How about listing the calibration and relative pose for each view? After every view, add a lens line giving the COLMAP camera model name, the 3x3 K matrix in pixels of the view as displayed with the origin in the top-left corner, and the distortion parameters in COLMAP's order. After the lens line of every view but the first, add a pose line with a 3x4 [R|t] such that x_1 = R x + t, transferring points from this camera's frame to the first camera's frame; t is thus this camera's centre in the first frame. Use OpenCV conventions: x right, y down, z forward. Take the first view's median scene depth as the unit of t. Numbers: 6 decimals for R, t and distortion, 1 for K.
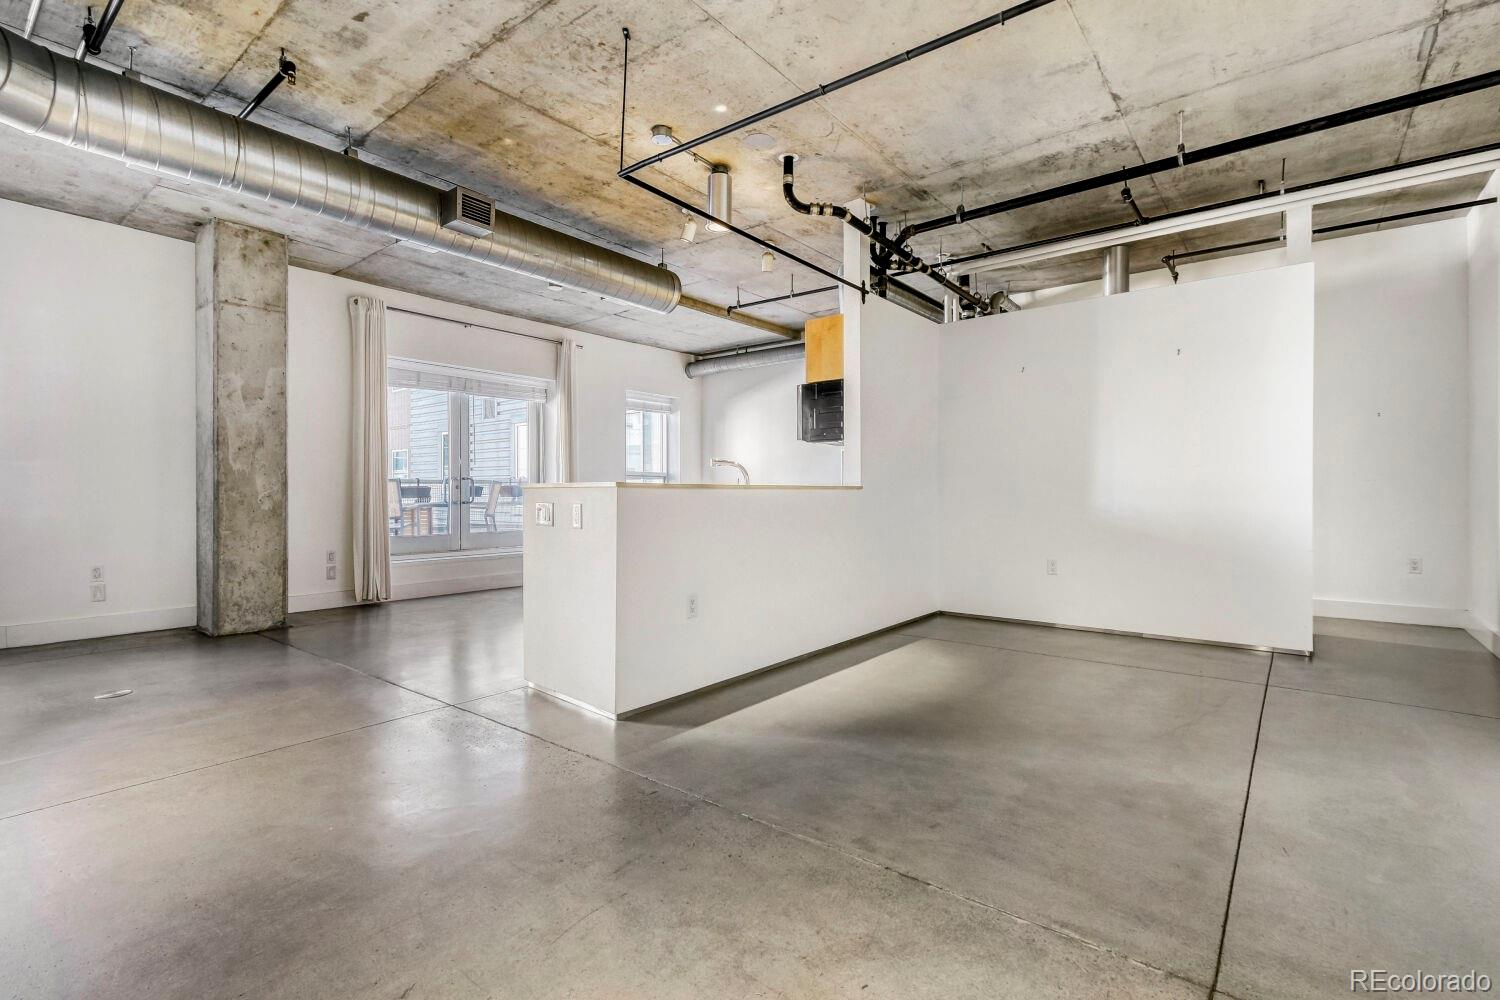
lens RADIAL K [[671.2, 0, 758.9], [0, 671.2, 497.6], [0, 0, 1]] dist [0.000017, -0.001831]
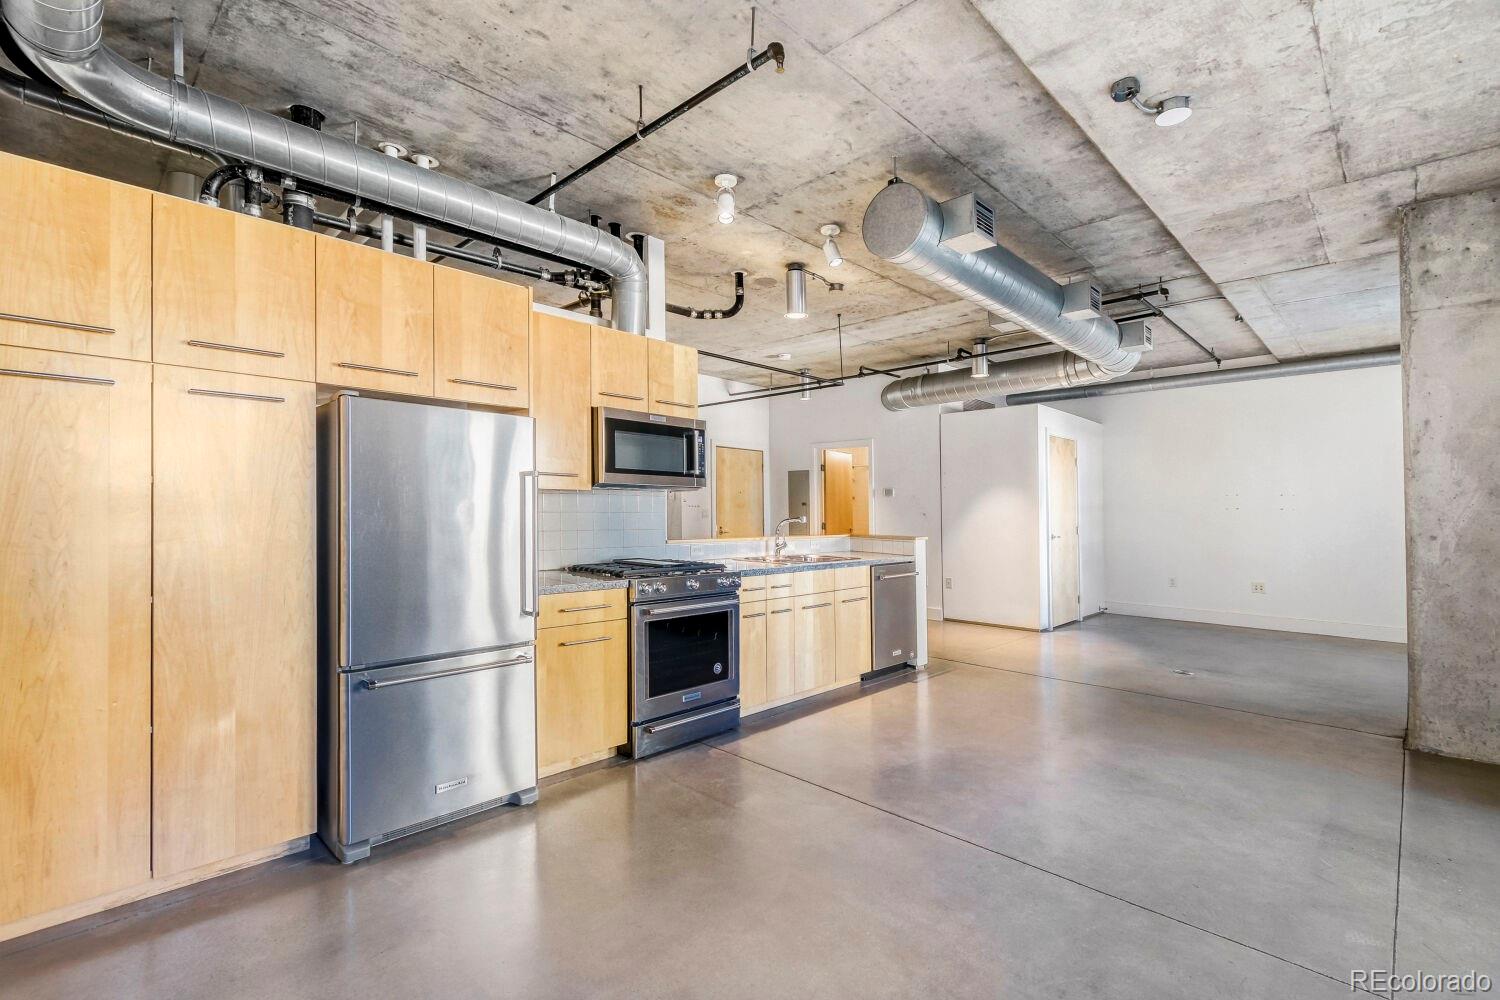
lens RADIAL K [[671.2, 0, 756.1], [0, 671.2, 499.6], [0, 0, 1]] dist [0.000017, -0.001831]
pose [[-0.993822, -0.006019, 0.110822, -0.103333], [-0.006587, 0.999967, -0.004765, -0.071739], [-0.110790, -0.005466, -0.993829, 1.878734]]
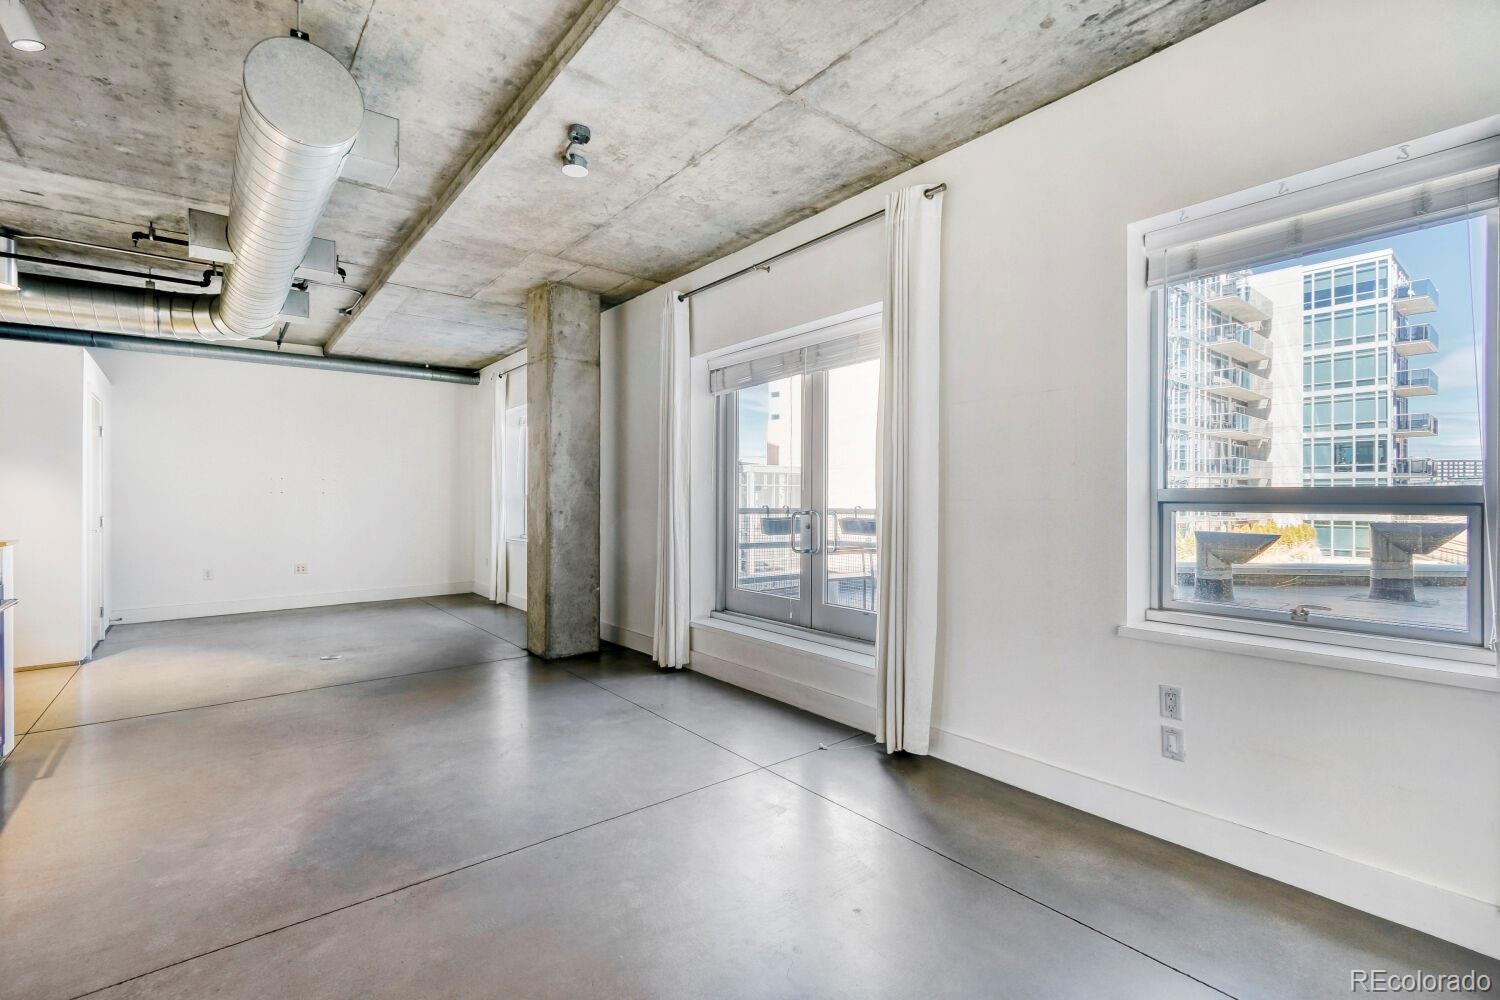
lens RADIAL K [[671.2, 0, 744.7], [0, 671.2, 490.0], [0, 0, 1]] dist [0.000017, -0.001831]
pose [[-0.233231, -0.008763, -0.972382, 0.234380], [-0.009062, 0.999936, -0.006837, -0.070294], [0.972379, 0.007217, -0.233296, 1.610522]]
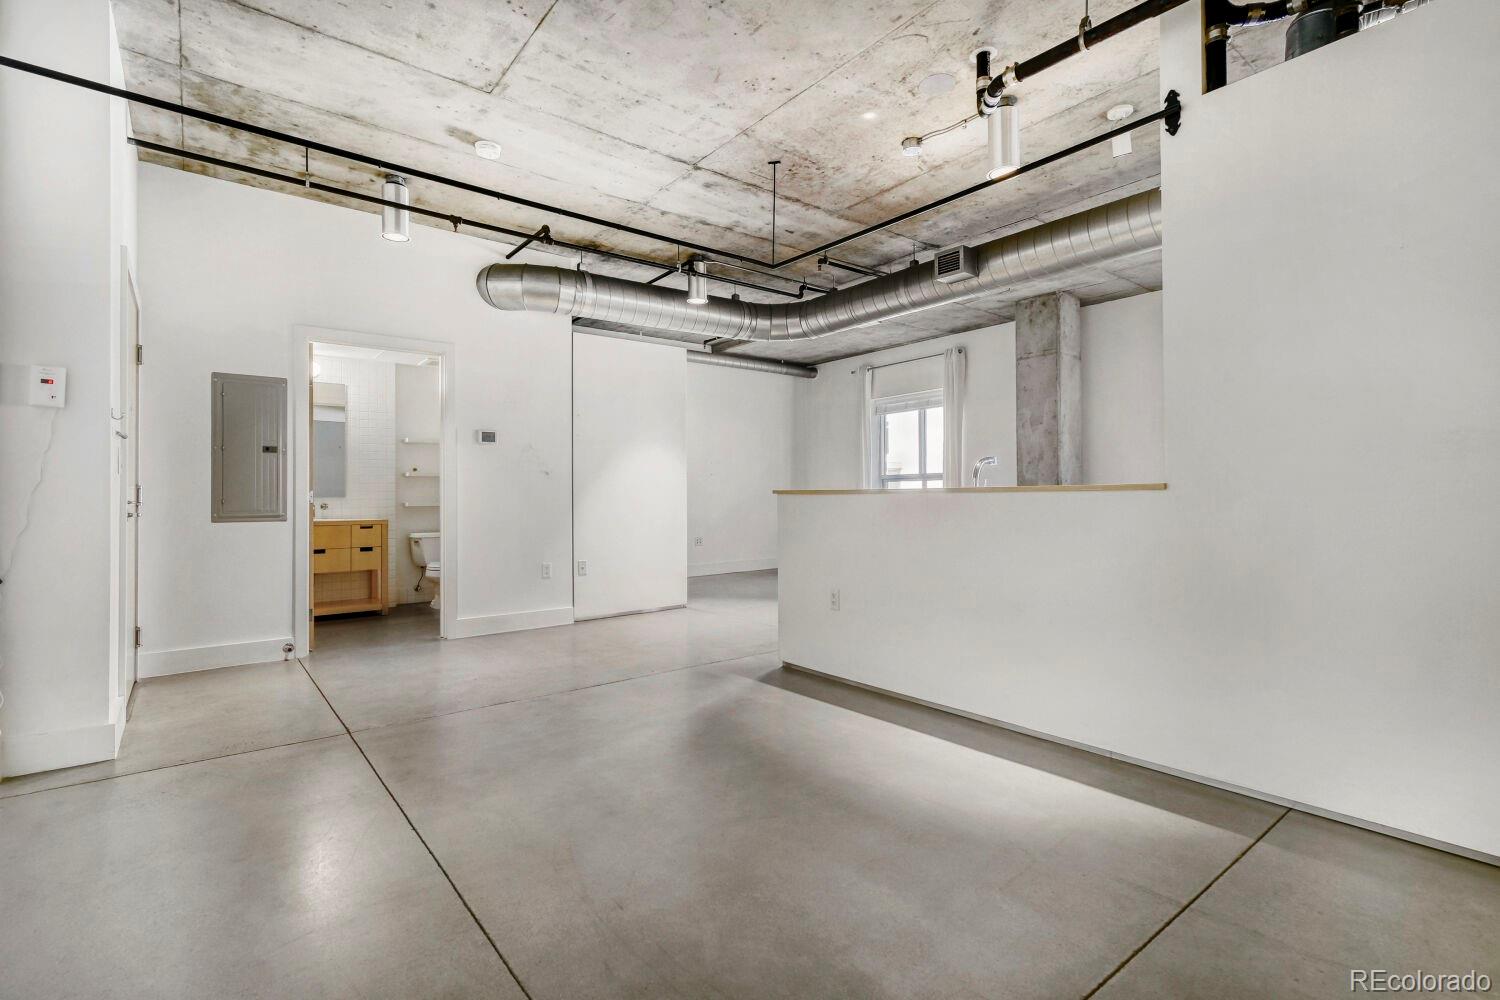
lens RADIAL K [[695.8, 0, 758.4], [0, 695.8, 481.6], [0, 0, 1]] dist [0.001578, -0.000596]
pose [[-0.224087, -0.016959, -0.974422, 0.729189], [0.000420, 0.999847, -0.017498, -0.010527], [0.974569, -0.004330, -0.224045, 0.783516]]
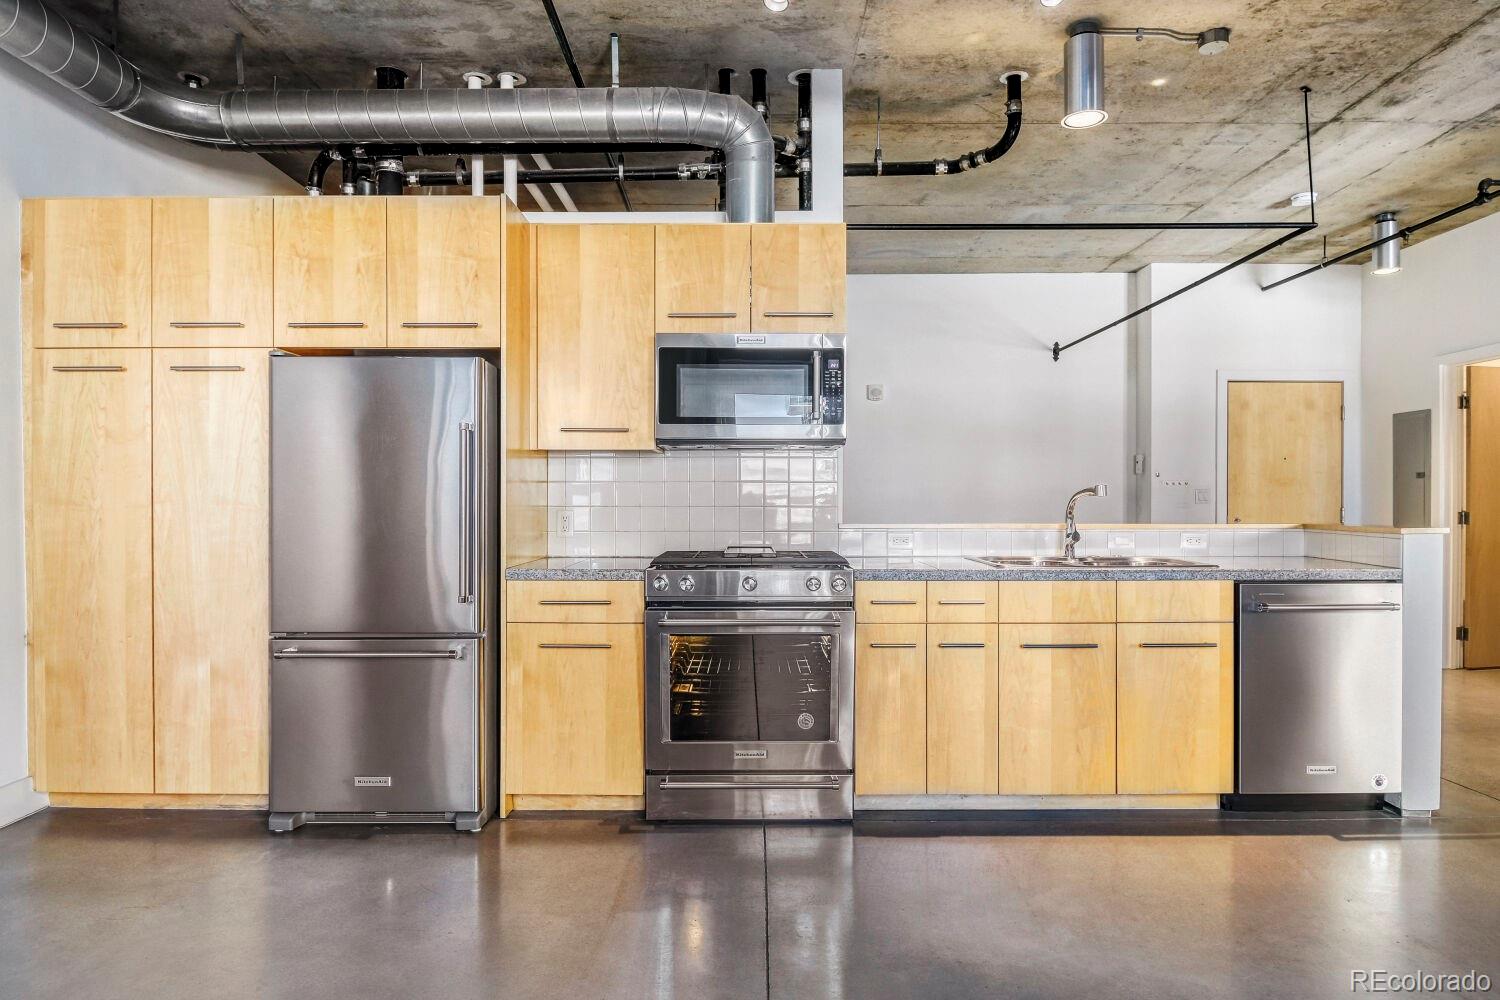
lens RADIAL K [[892.7, 0, 762.5], [0, 892.7, 516.8], [0, 0, 1]] dist [-0.004159, -0.006711]
pose [[-0.613382, -0.008944, 0.789735, -0.471447], [0.009595, 0.999778, 0.018775, -0.041653], [-0.789728, 0.019094, -0.613160, 1.537317]]
